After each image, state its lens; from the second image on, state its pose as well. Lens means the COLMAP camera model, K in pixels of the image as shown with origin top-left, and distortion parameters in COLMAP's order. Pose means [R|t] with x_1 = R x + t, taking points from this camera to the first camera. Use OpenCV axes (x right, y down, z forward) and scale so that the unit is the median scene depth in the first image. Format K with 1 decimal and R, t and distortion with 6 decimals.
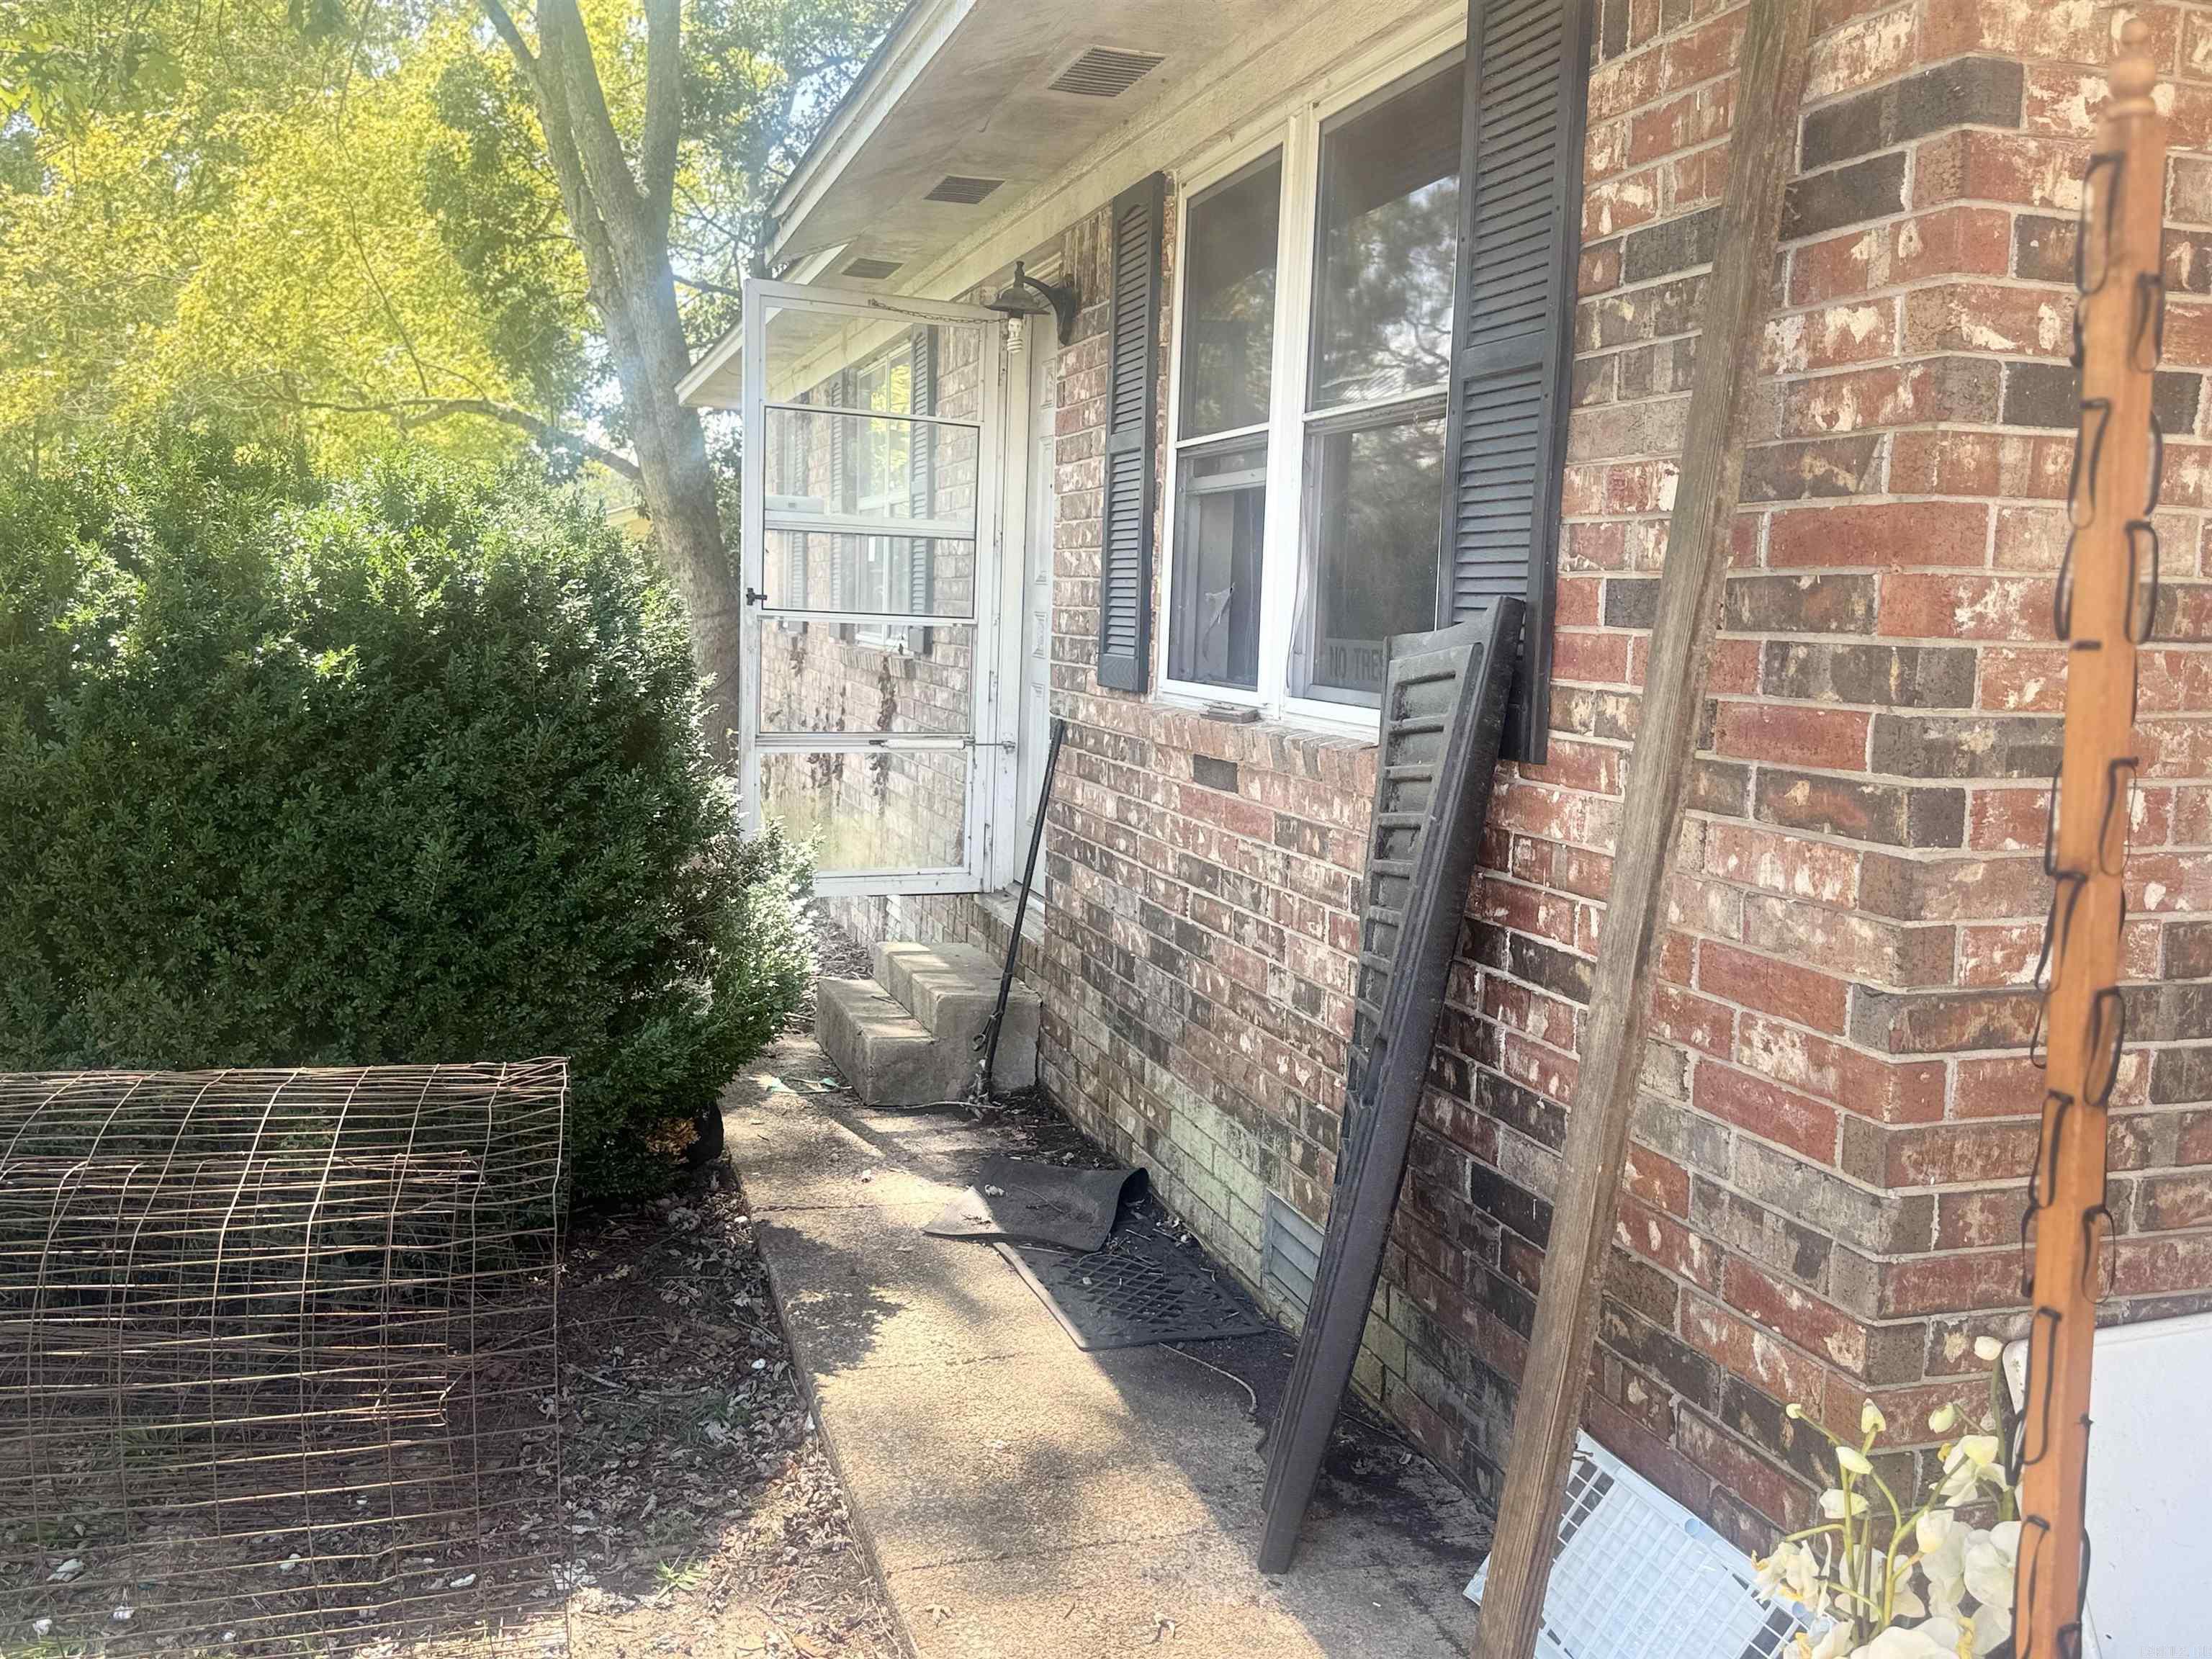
lens RADIAL K [[1953.2, 0, 1106.0], [0, 1953.2, 829.5], [0, 0, 1]] dist [0.151667, -0.262577]
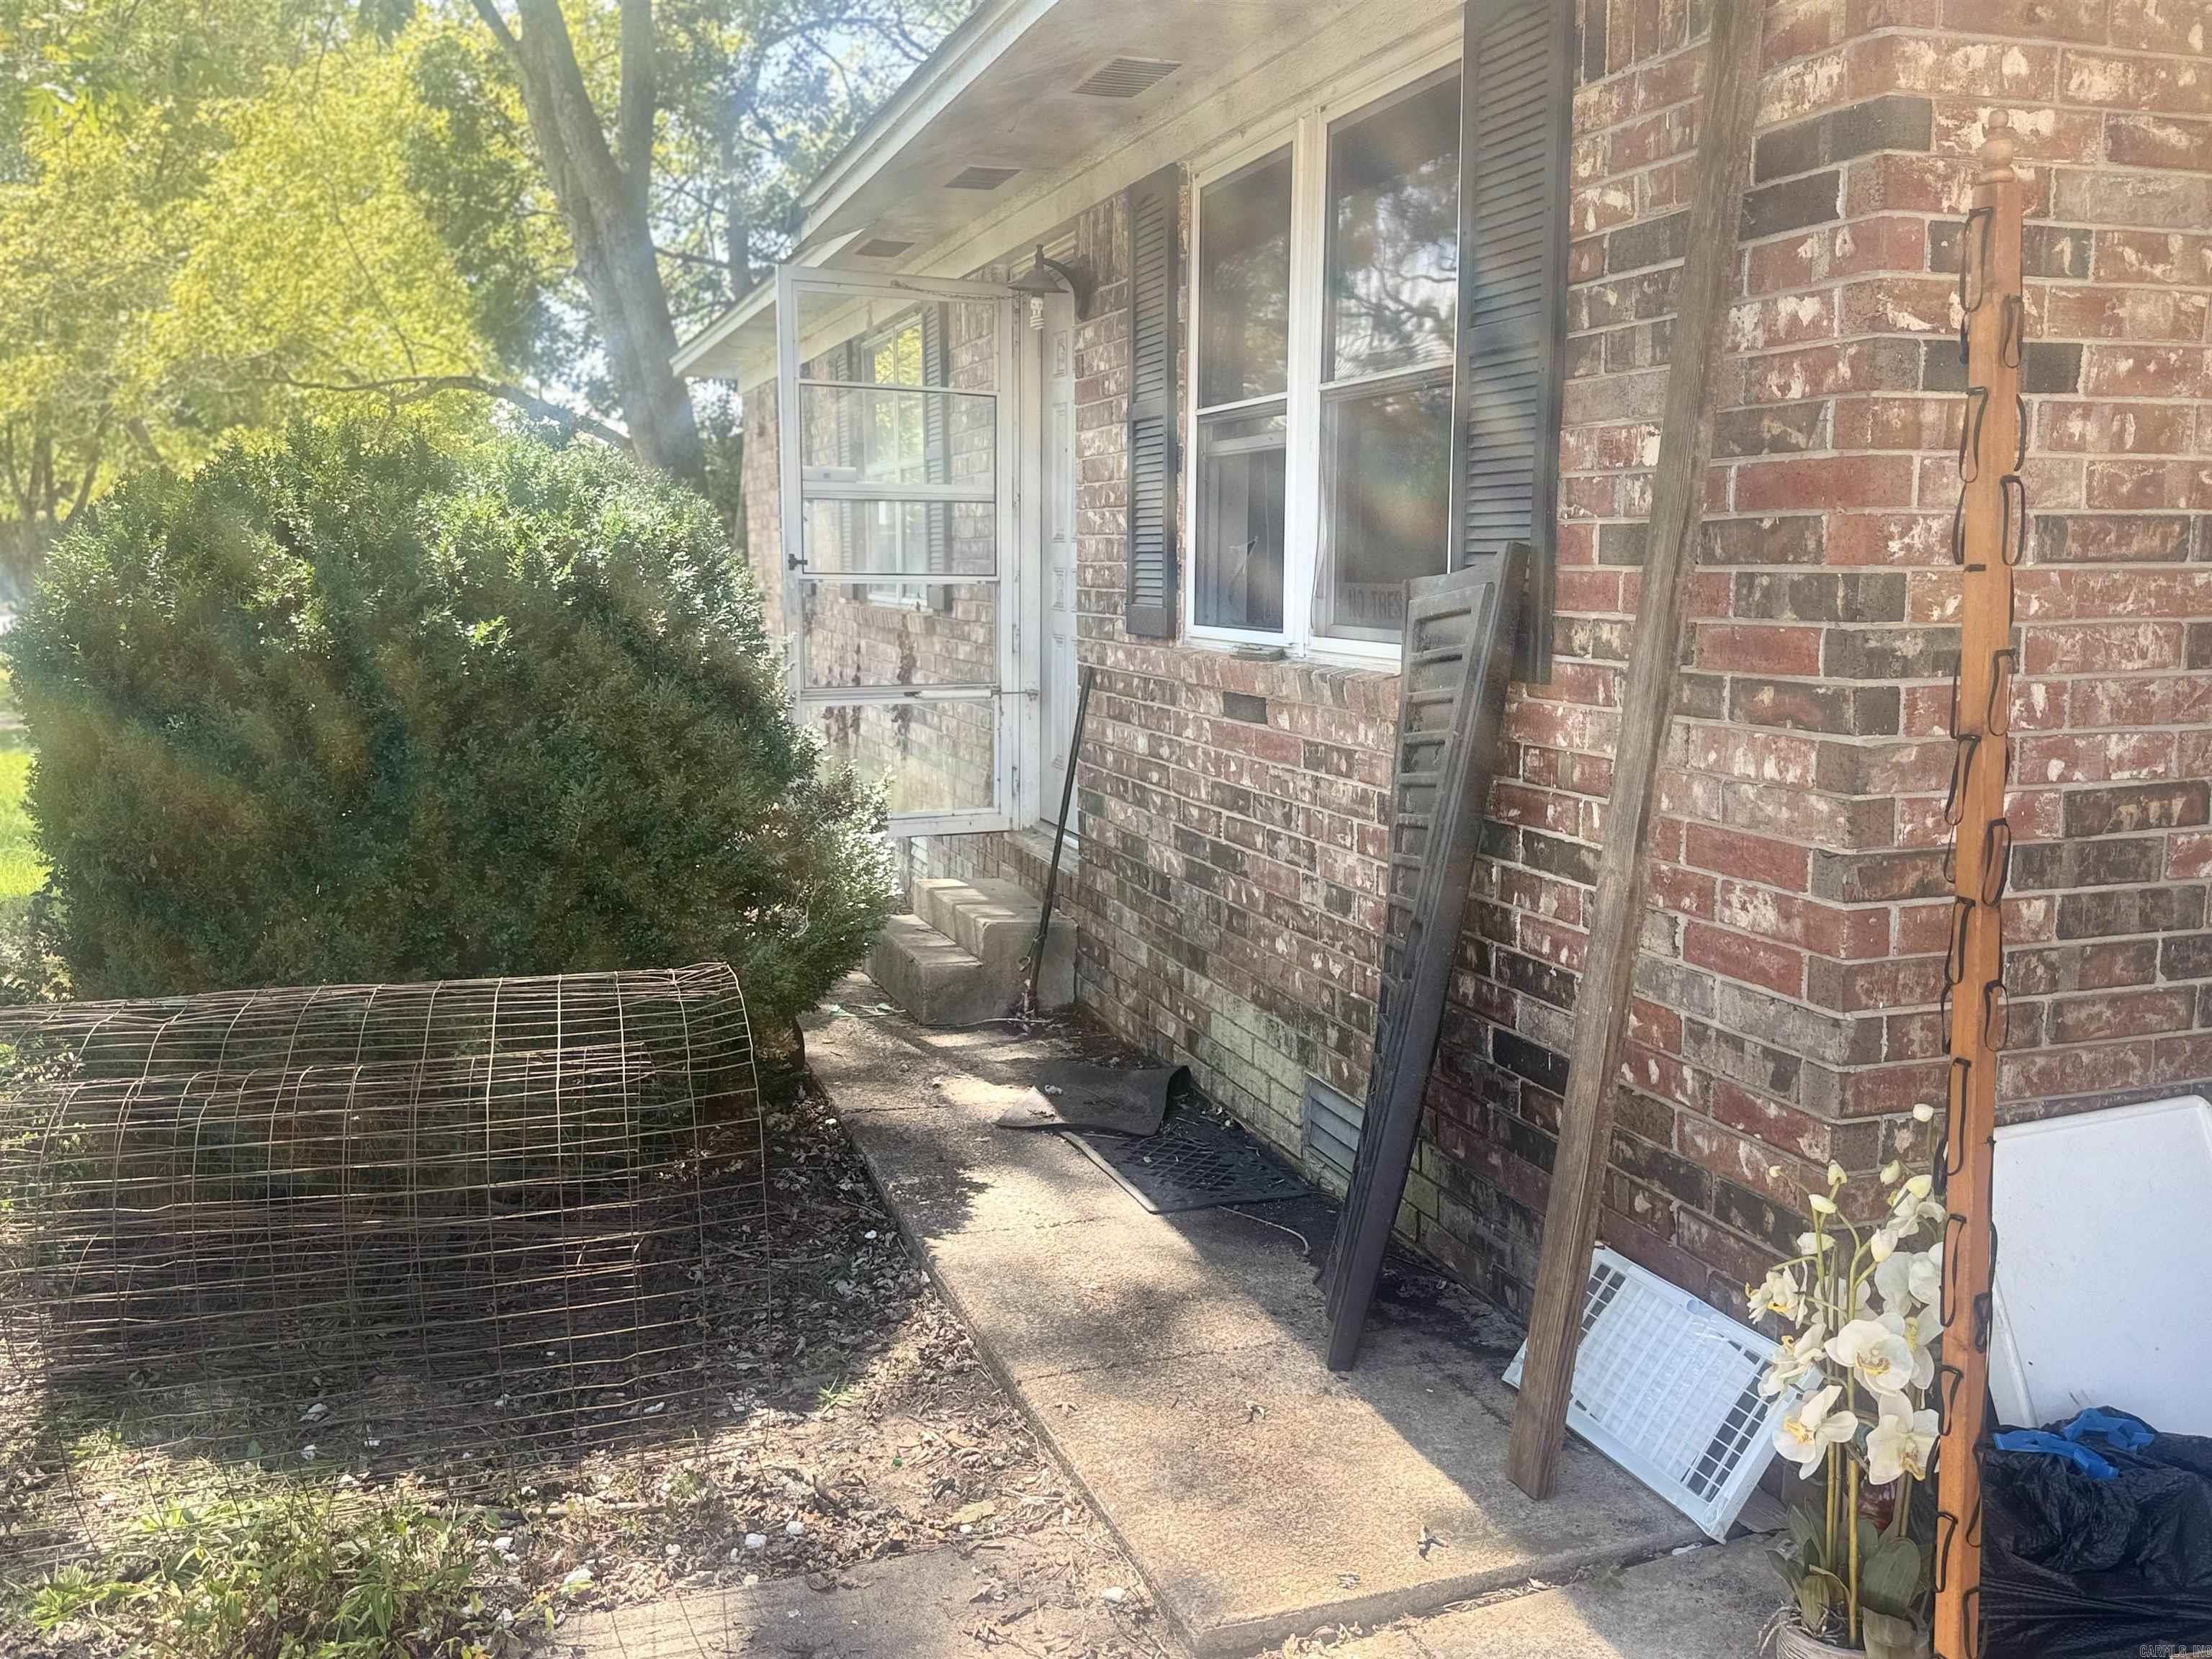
lens RADIAL K [[1964.5, 0, 1106.0], [0, 1964.5, 829.5], [0, 0, 1]] dist [0.185176, -0.359156]
pose [[0.999254, -0.033935, 0.018430, -0.063491], [0.033504, 0.999168, 0.023242, 0.016403], [-0.019203, -0.022607, 0.999560, -0.173289]]
